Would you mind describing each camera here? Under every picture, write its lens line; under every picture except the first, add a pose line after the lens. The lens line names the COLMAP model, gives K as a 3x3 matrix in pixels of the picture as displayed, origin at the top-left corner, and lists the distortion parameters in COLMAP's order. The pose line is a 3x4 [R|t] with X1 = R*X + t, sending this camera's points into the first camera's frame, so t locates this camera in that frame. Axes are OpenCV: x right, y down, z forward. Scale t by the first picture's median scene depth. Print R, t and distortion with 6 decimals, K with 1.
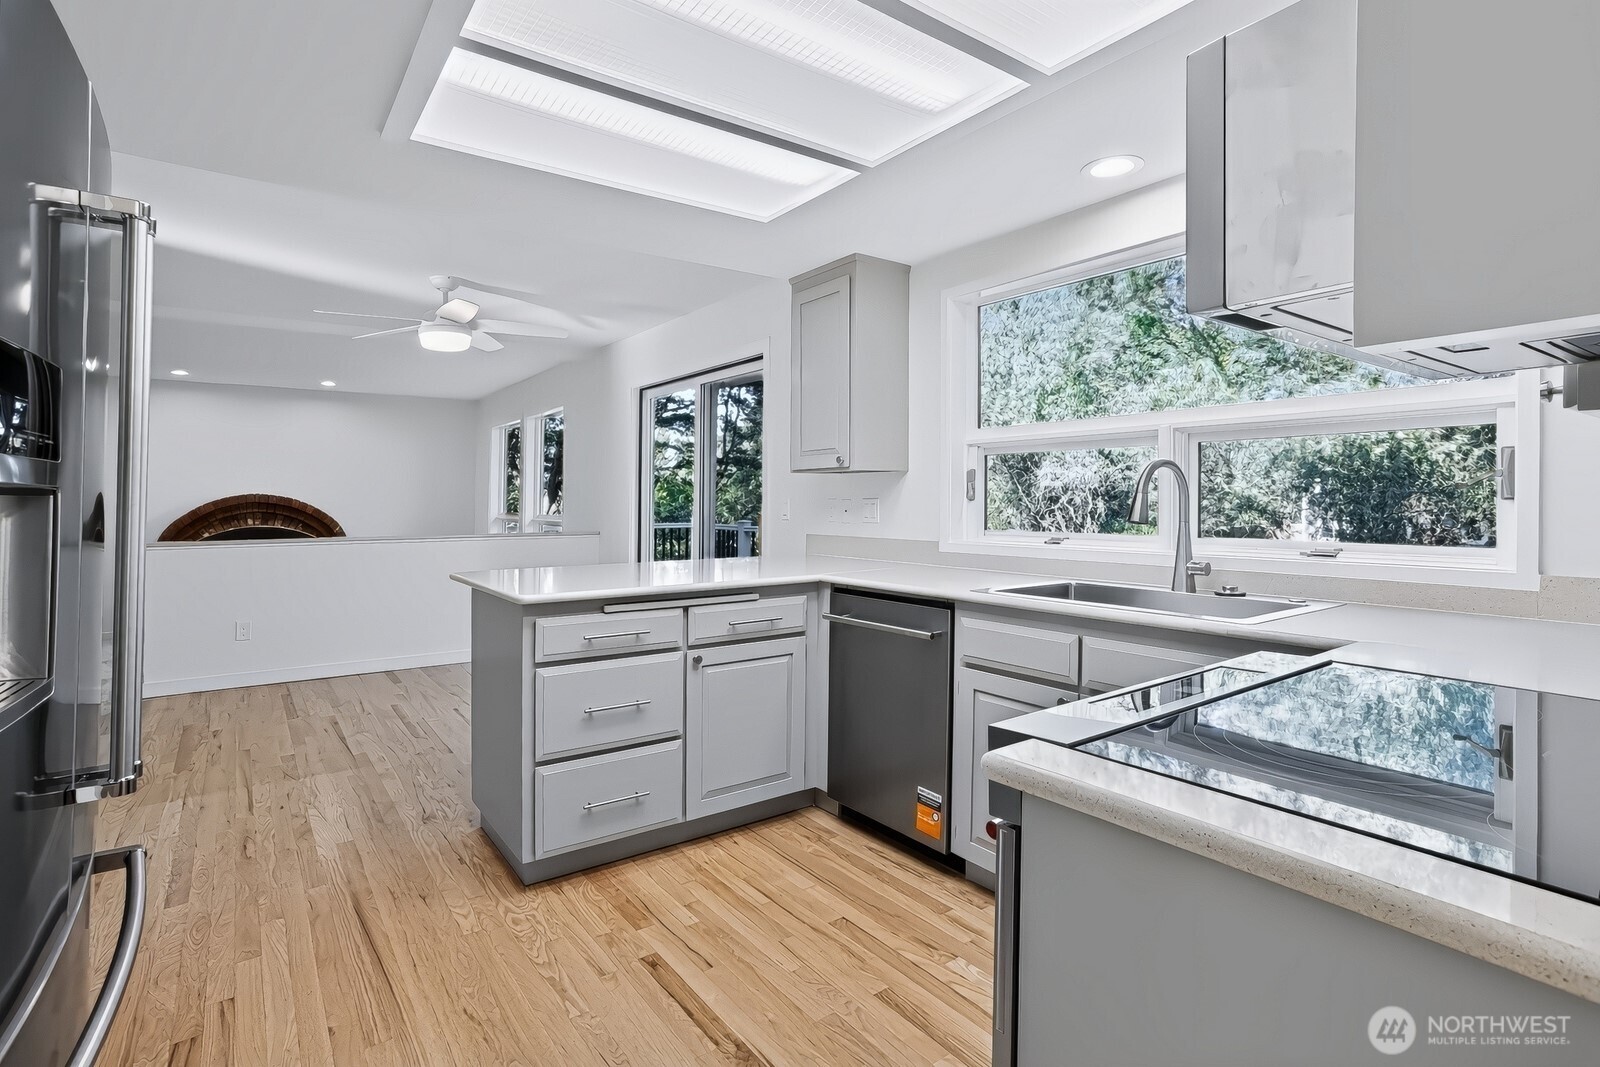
lens RADIAL K [[782.8, 0, 790.3], [0, 782.8, 535.8], [0, 0, 1]] dist [0.006816, 0.004271]
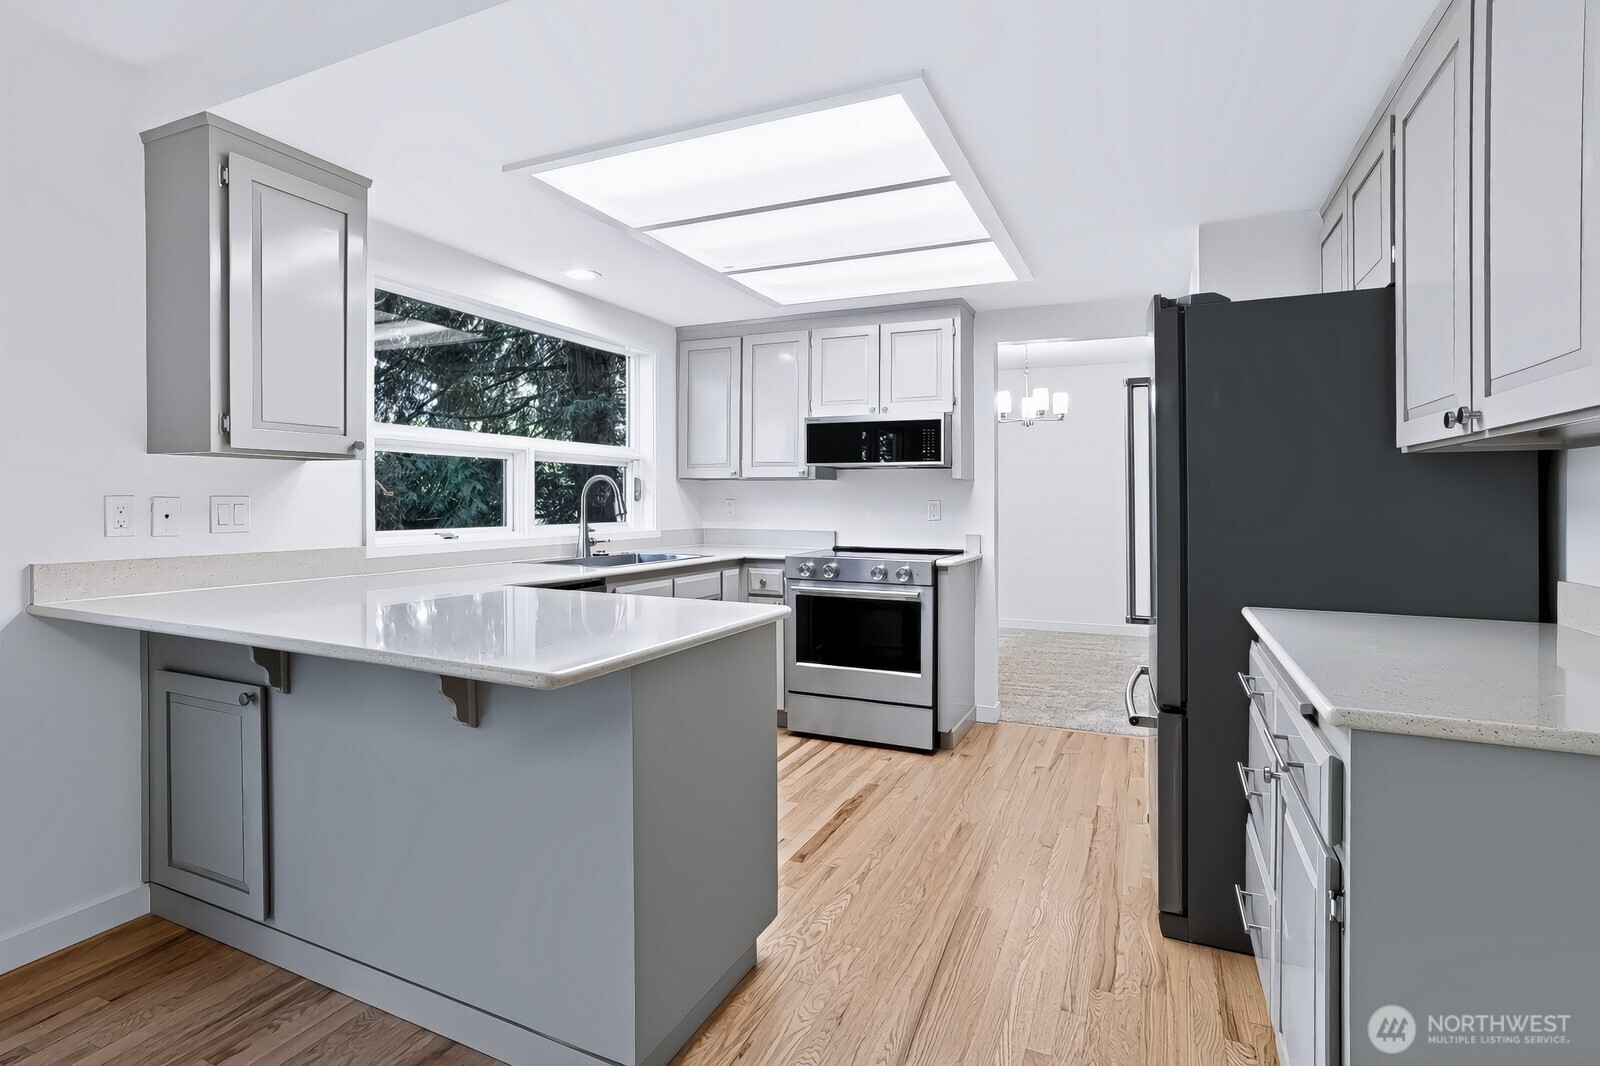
lens RADIAL K [[782.8, 0, 770.5], [0, 782.8, 496.3], [0, 0, 1]] dist [0.006816, 0.004271]
pose [[-0.474967, 0.002243, 0.880001, -0.337170], [0.027633, 0.999542, 0.012366, -0.020294], [-0.879570, 0.030190, -0.474811, 0.425659]]
